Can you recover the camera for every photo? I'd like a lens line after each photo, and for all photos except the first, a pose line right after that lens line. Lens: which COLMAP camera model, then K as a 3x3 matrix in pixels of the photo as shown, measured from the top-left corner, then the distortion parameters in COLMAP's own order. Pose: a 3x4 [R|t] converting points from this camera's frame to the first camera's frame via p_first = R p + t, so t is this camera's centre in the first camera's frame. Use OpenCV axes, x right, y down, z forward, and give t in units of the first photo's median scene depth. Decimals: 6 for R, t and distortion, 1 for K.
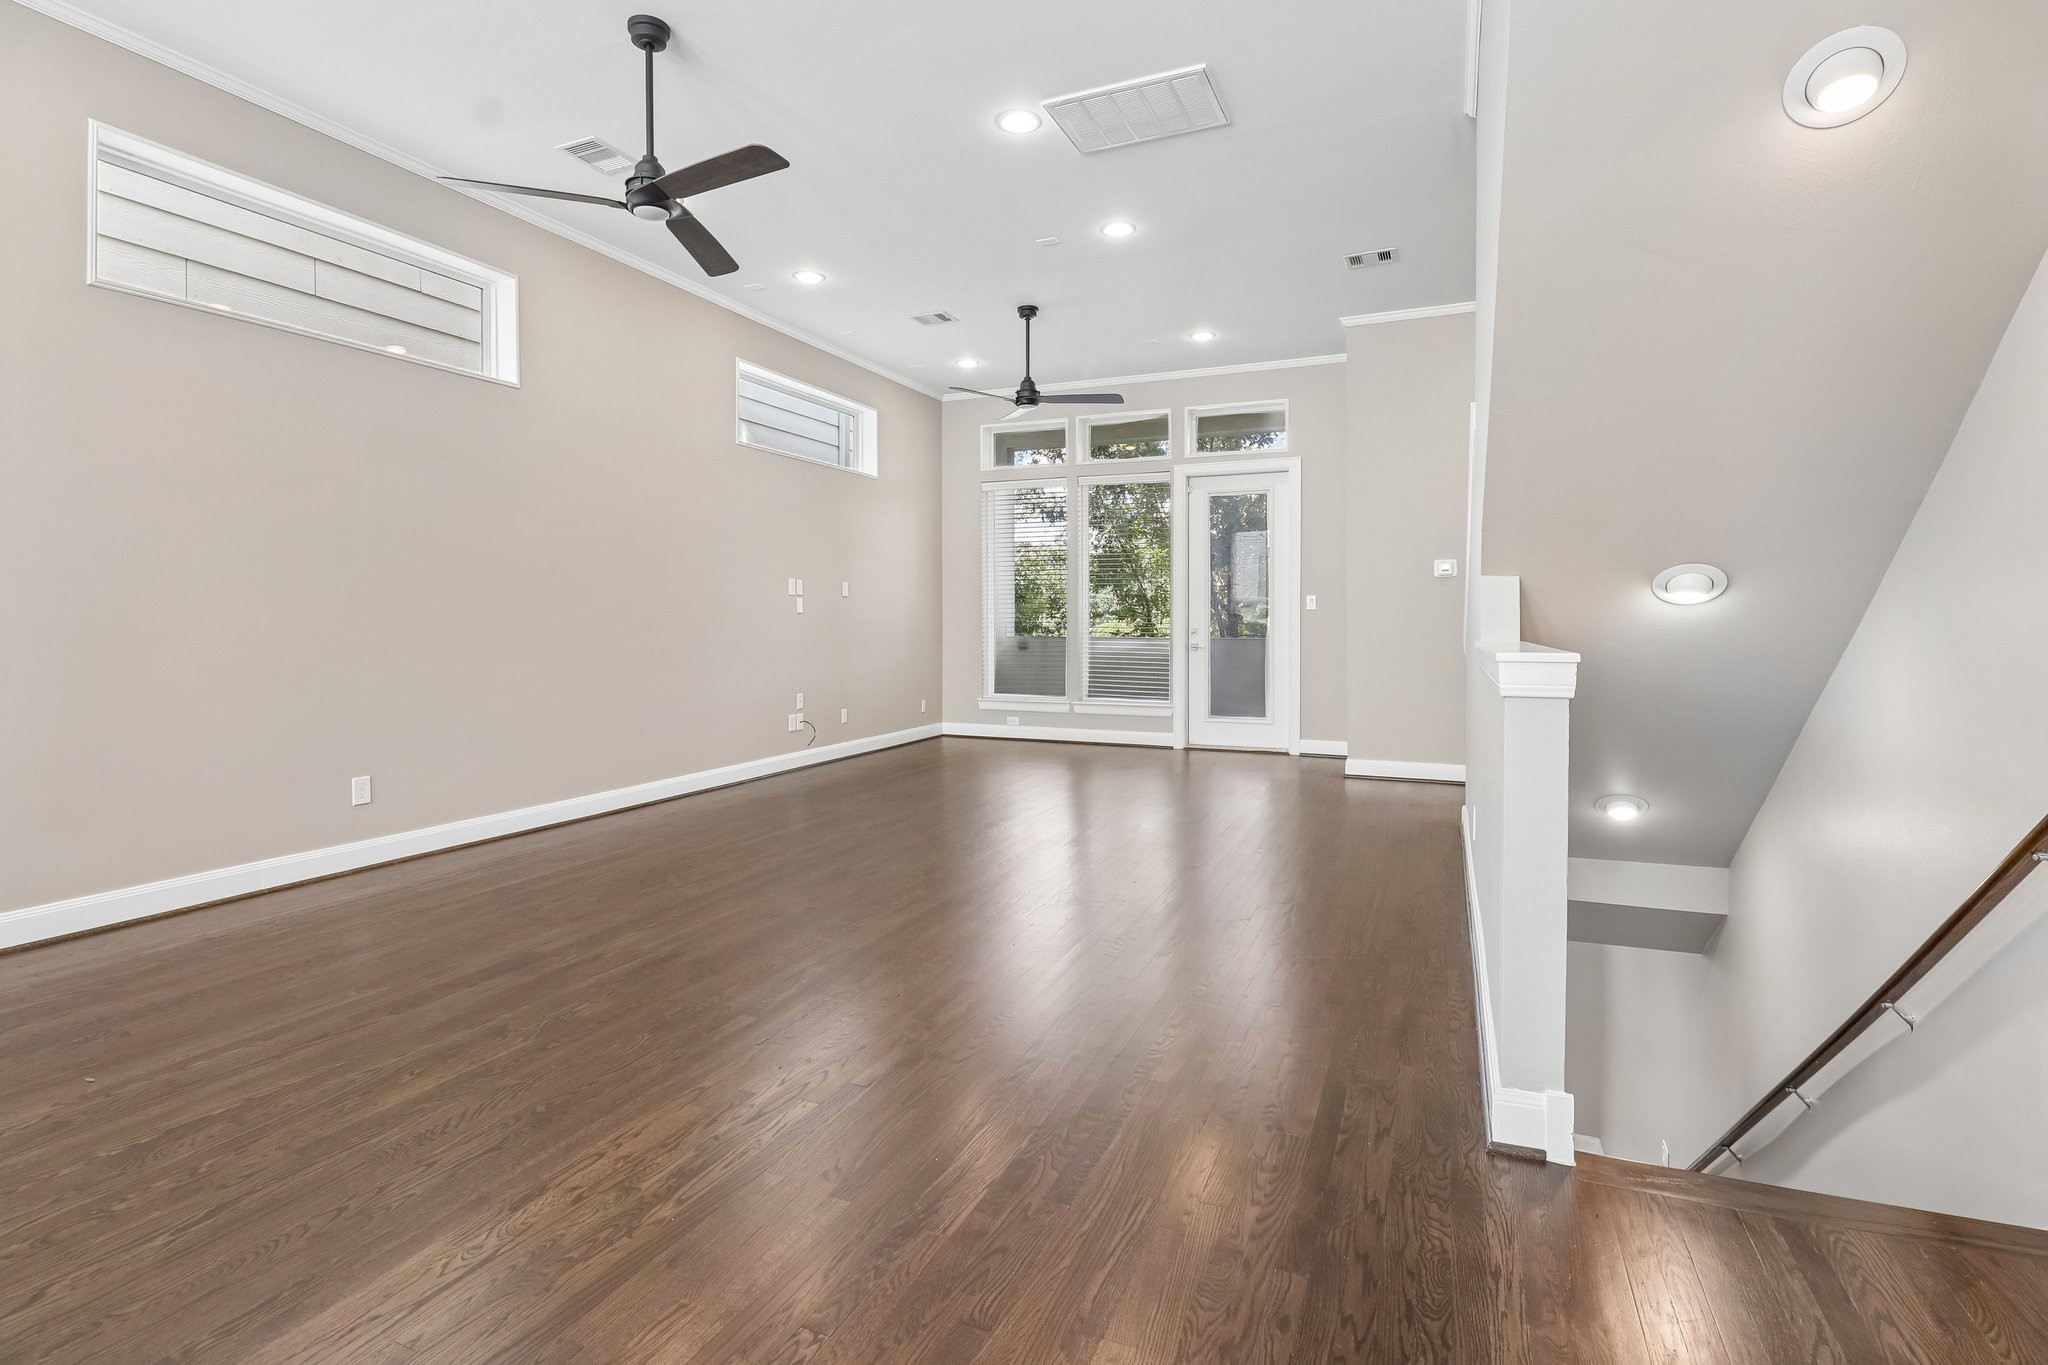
lens RADIAL K [[973.1, 0, 1024.2], [0, 973.1, 676.4], [0, 0, 1]] dist [0.002094, -0.012942]
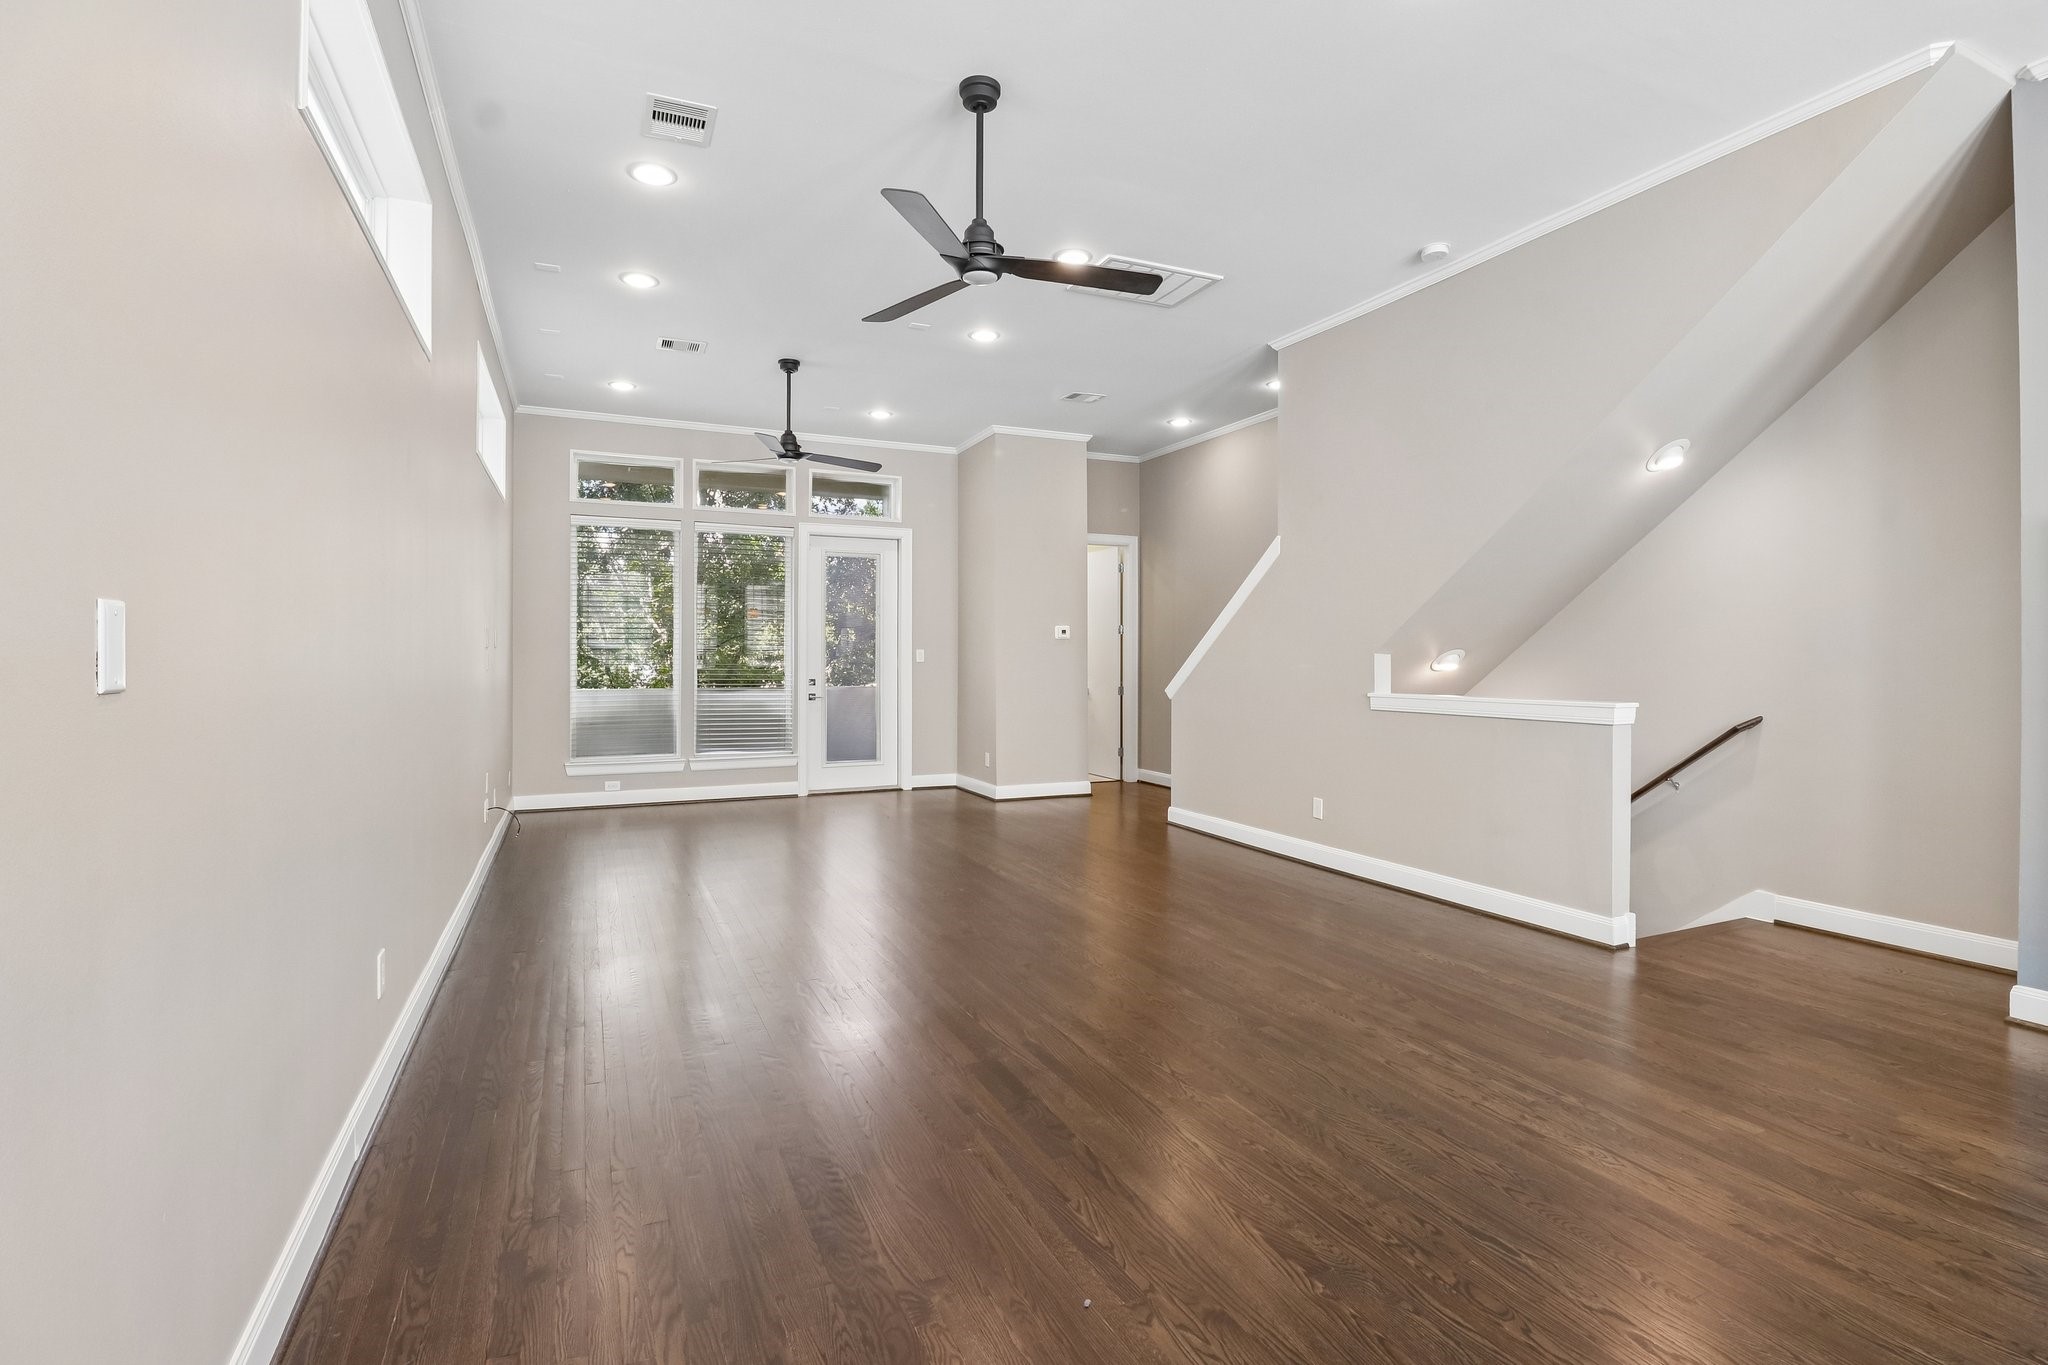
lens RADIAL K [[973.1, 0, 1024.2], [0, 973.1, 676.4], [0, 0, 1]] dist [0.002094, -0.012942]
pose [[0.662358, -0.014139, 0.749054, -0.485602], [0.042603, 0.998915, -0.018817, -0.024232], [-0.747975, 0.044375, 0.662242, 0.147821]]
